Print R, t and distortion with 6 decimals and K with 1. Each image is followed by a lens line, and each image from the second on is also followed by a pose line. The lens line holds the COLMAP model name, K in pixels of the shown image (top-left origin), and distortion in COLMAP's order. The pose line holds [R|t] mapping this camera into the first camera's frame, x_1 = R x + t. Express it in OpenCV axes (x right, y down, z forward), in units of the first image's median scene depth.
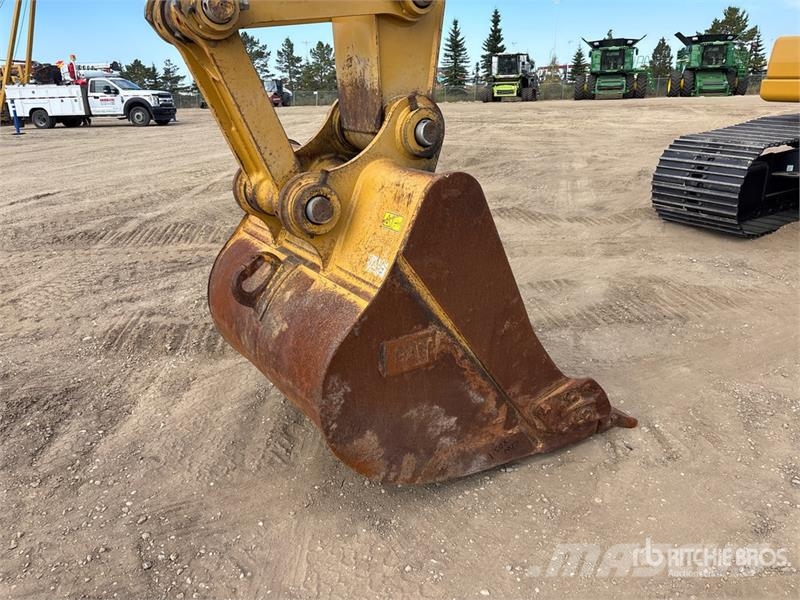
lens RADIAL K [[591.2, 0, 414.3], [0, 591.2, 308.6], [0, 0, 1]] dist [0.061774, -0.059896]
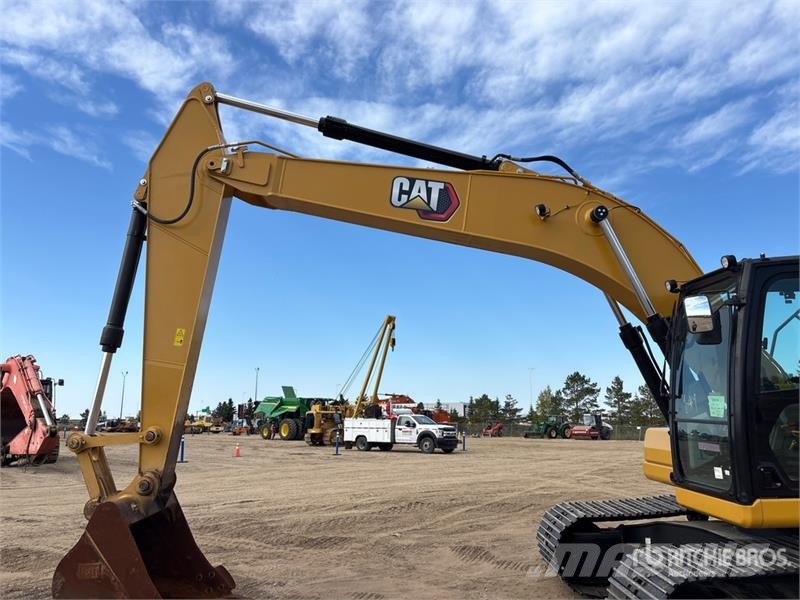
lens RADIAL K [[591.2, 0, 401.5], [0, 591.2, 288.2], [0, 0, 1]] dist [0.061774, -0.059896]
pose [[0.847681, -0.085528, -0.523567, 0.148455], [-0.210245, 0.851946, -0.479568, -0.003320], [0.487067, 0.516598, 0.704196, -0.037978]]
